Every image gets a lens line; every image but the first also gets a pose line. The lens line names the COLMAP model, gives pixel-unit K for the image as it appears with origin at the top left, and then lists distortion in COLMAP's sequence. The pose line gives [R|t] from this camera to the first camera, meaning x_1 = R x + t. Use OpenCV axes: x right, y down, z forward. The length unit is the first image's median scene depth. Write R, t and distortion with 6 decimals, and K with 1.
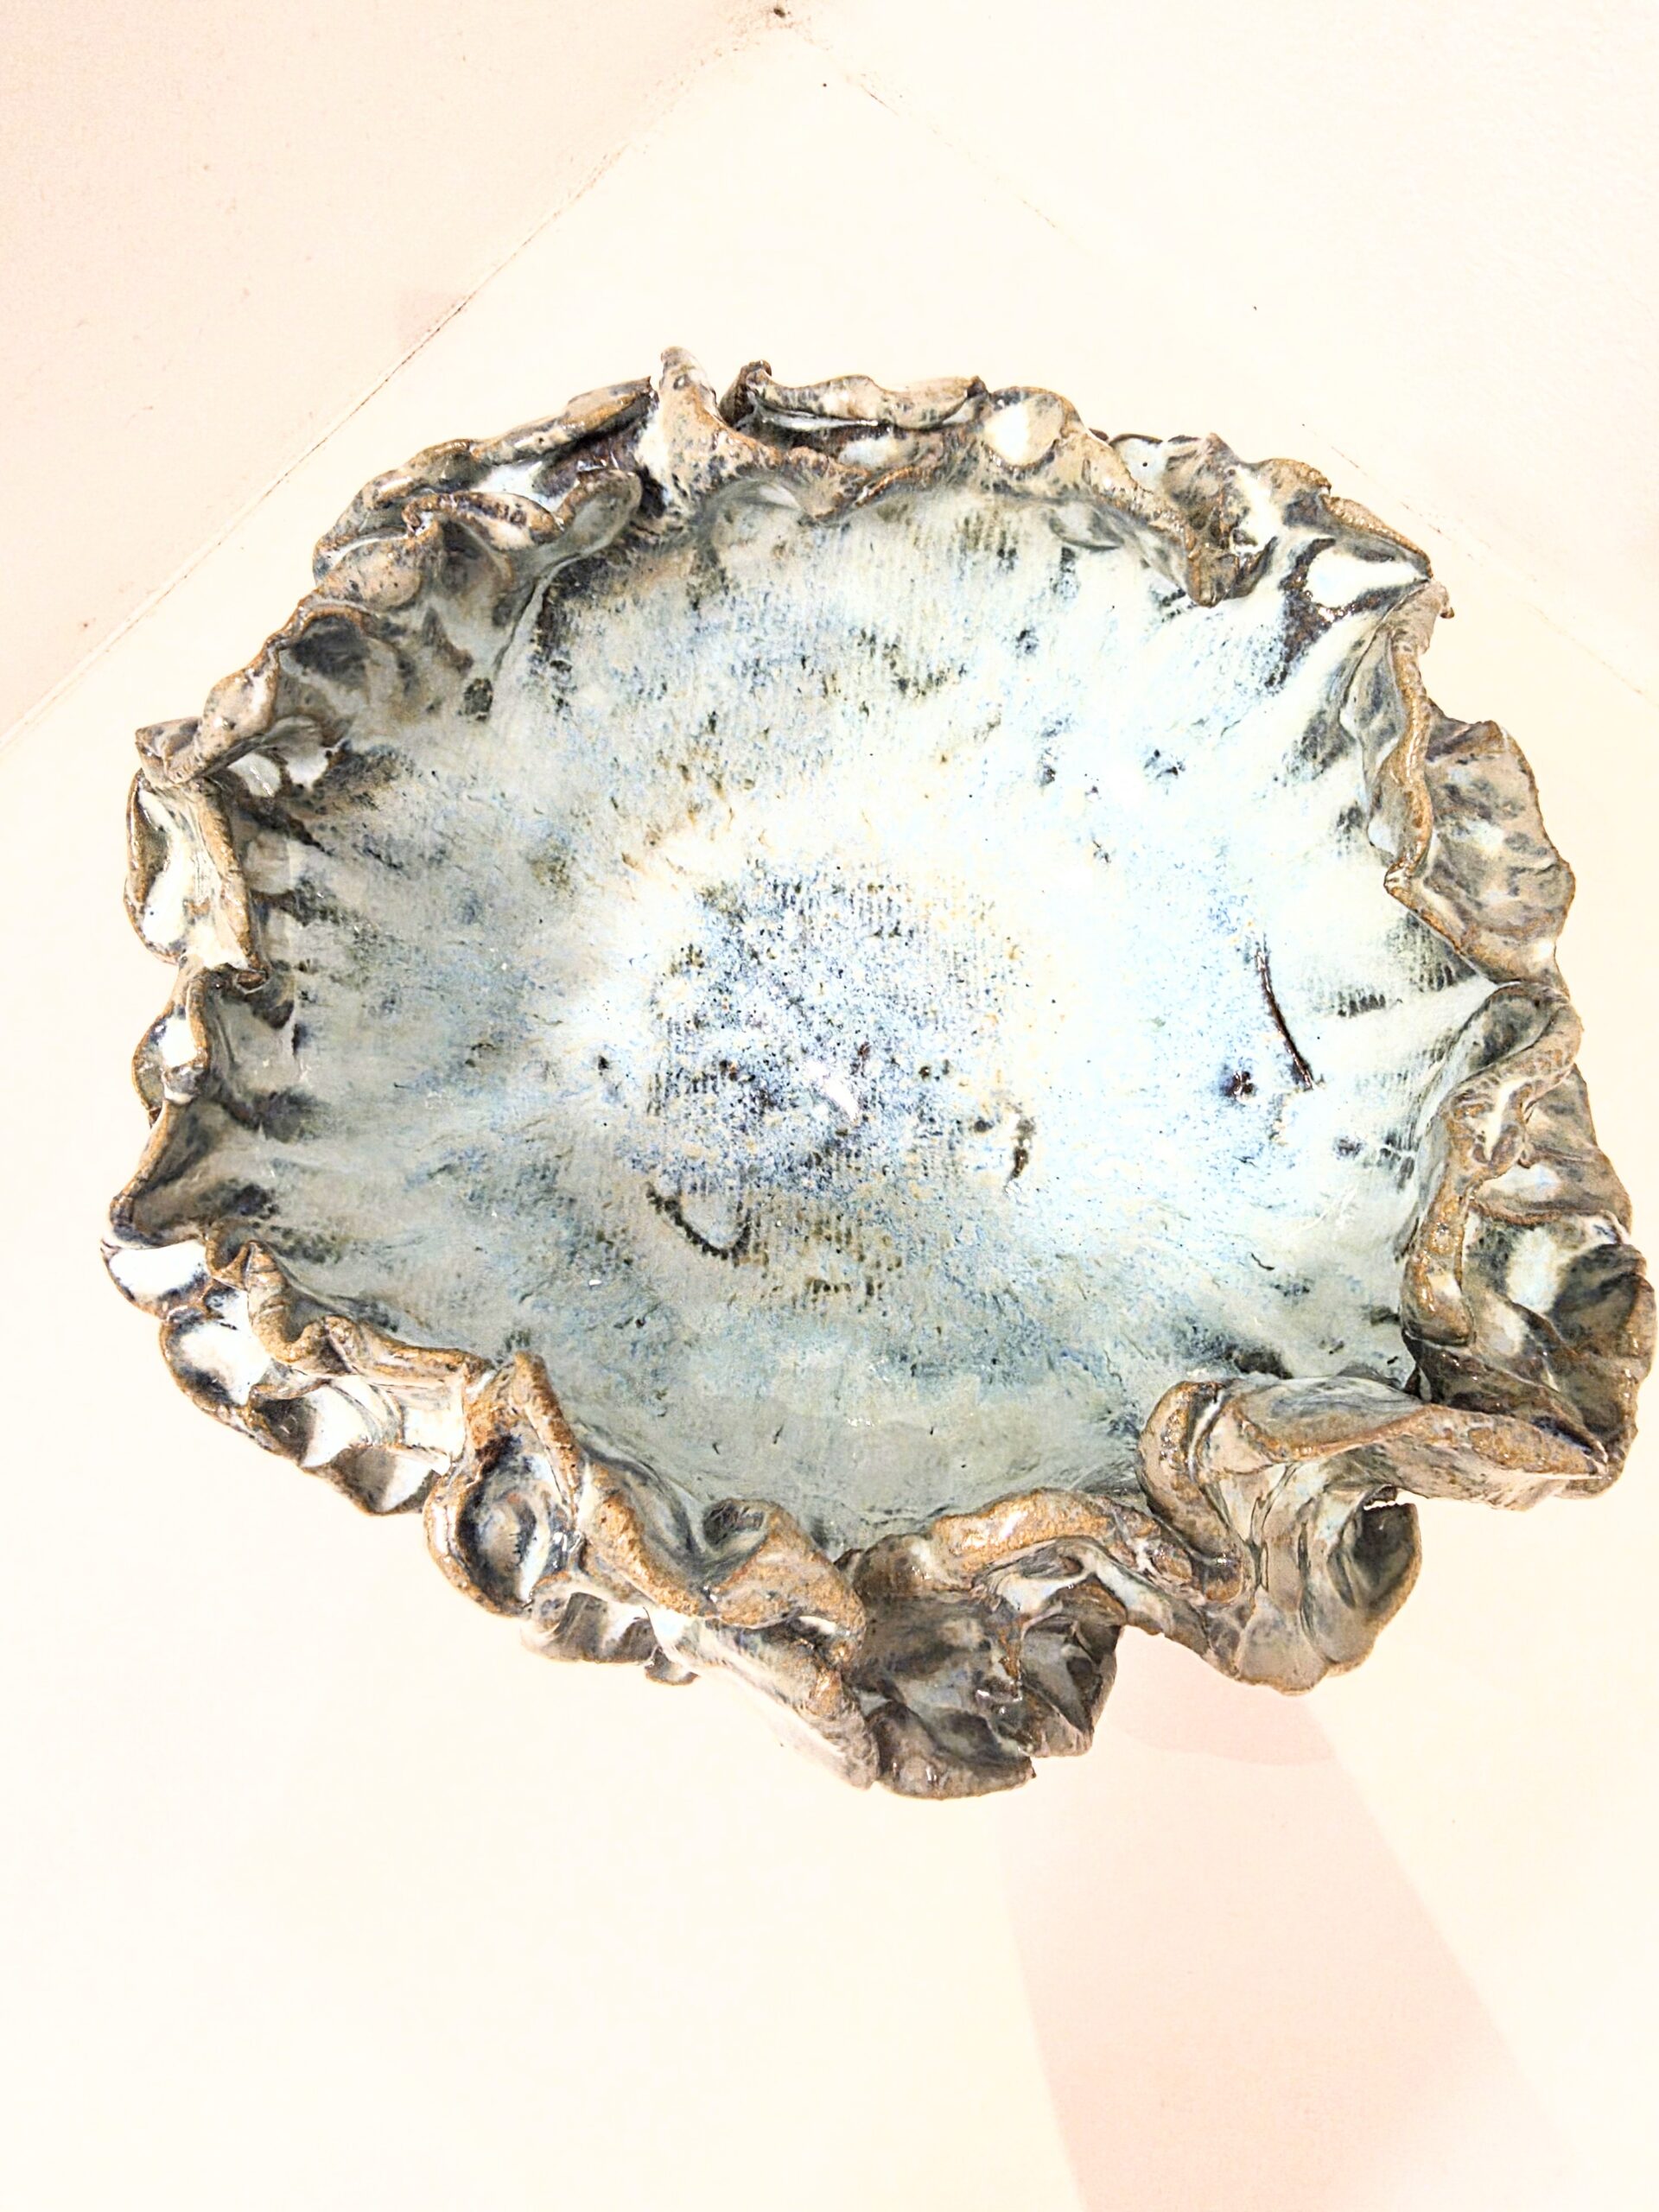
lens RADIAL K [[1456.1, 0, 866.5], [0, 1456.1, 1022.6], [0, 0, 1]] dist [0.005278, 0.000882]
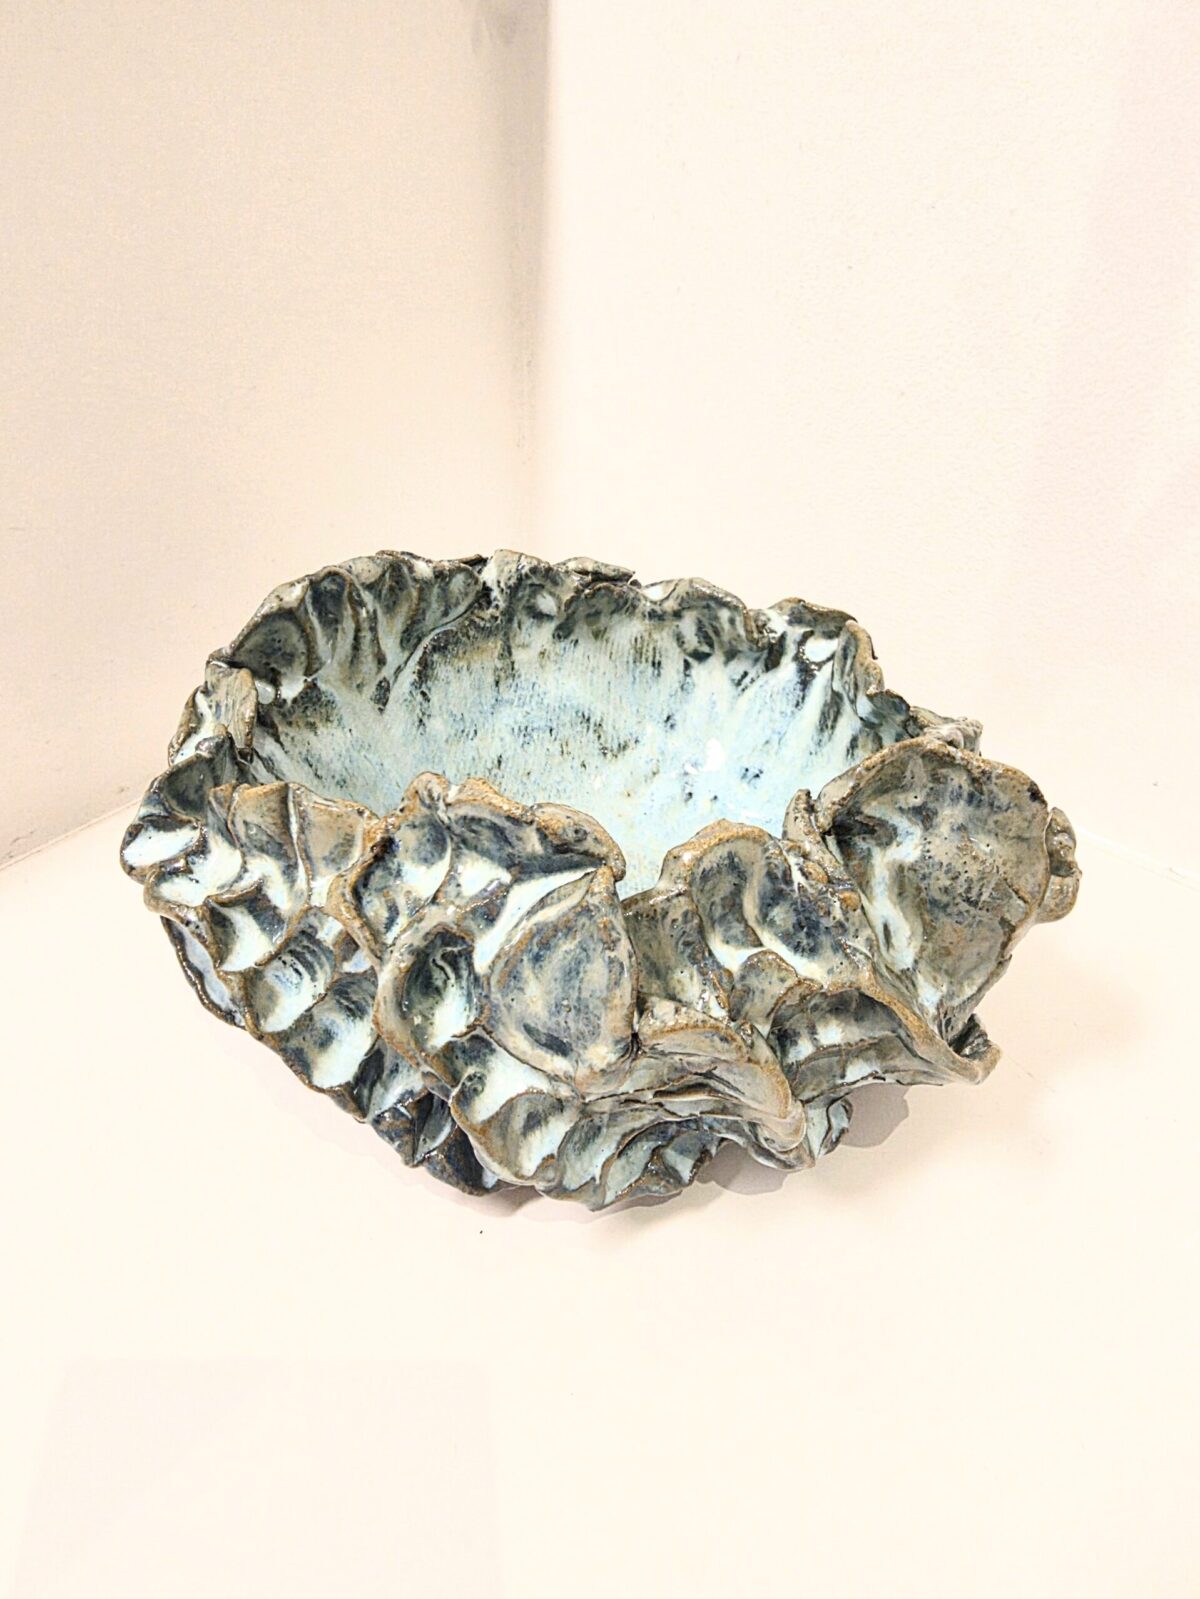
lens RADIAL K [[1099.4, 0, 627.8], [0, 1099.4, 799.7], [0, 0, 1]] dist [-0.001062, -0.000486]
pose [[0.996058, 0.003869, 0.088625, -0.075428], [0.060440, 0.701680, -0.709924, 0.877834], [-0.064933, 0.712482, 0.698680, 0.088567]]
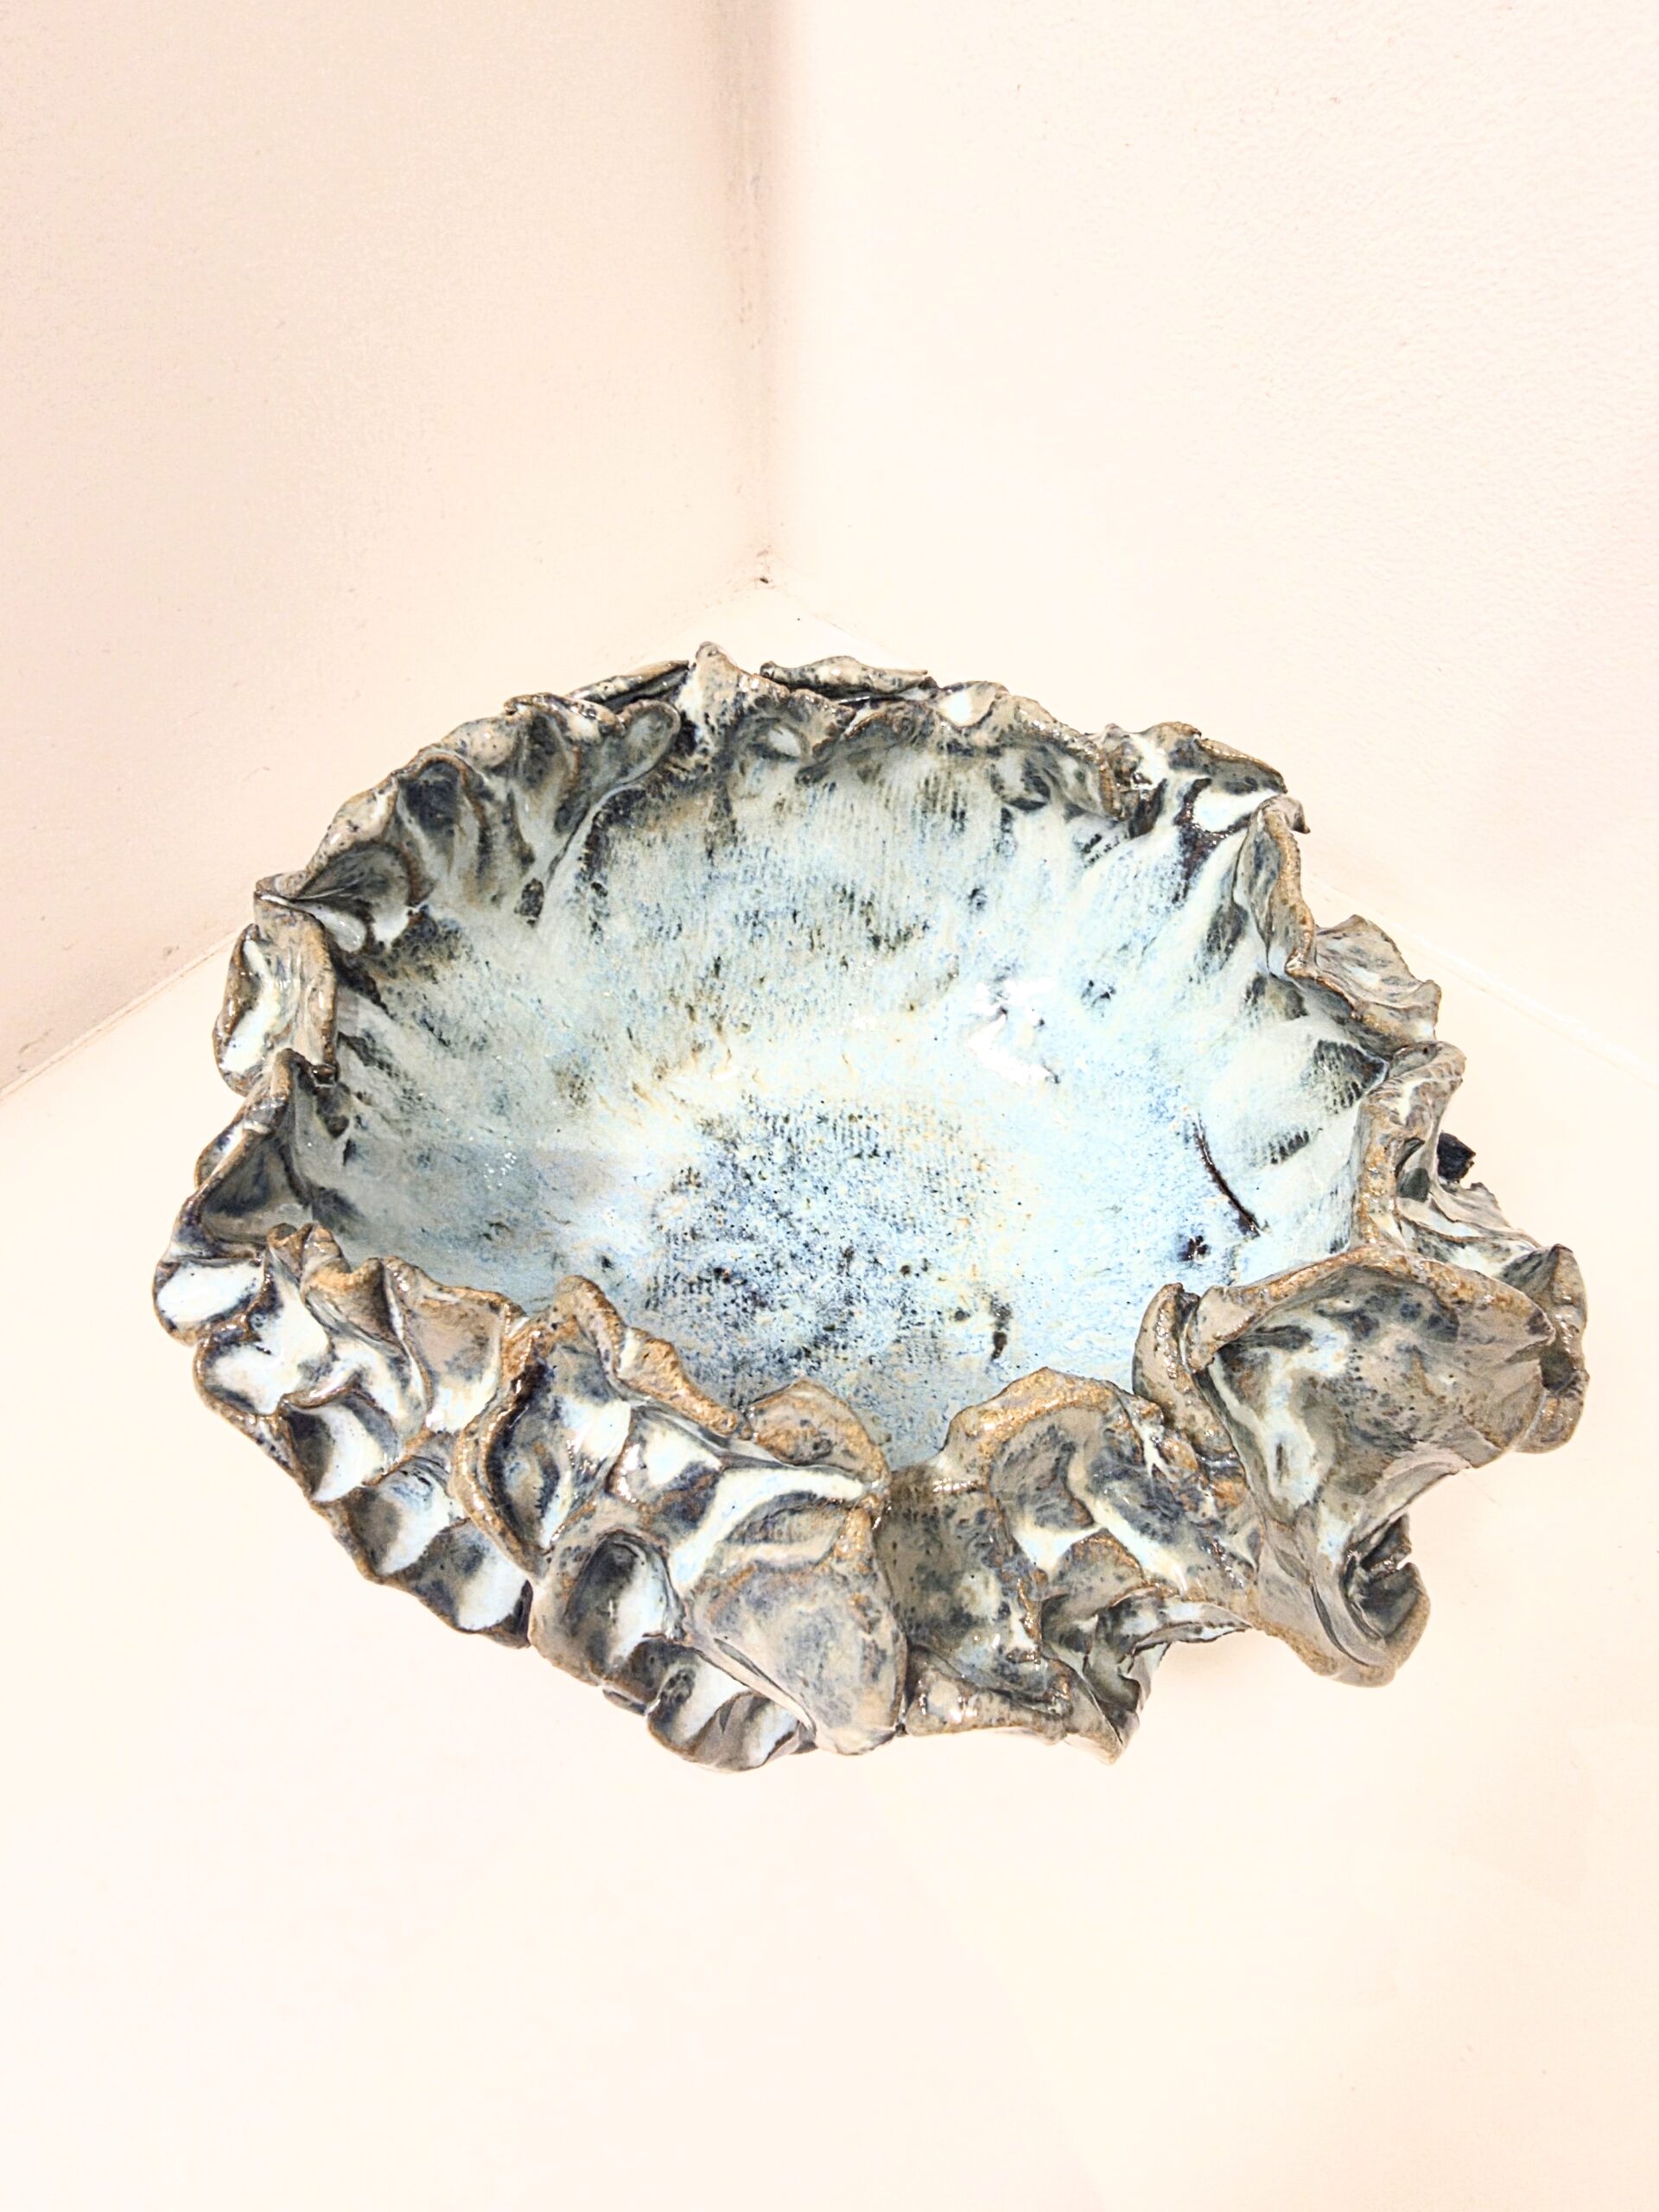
lens RADIAL K [[1477.1, 0, 863.8], [0, 1477.1, 1075.3], [0, 0, 1]] dist [0.004256, 0.001098]
pose [[0.998785, -0.006637, 0.048822, -0.050621], [0.027385, 0.898519, -0.438079, 0.446453], [-0.040960, 0.438884, 0.897610, -0.050846]]
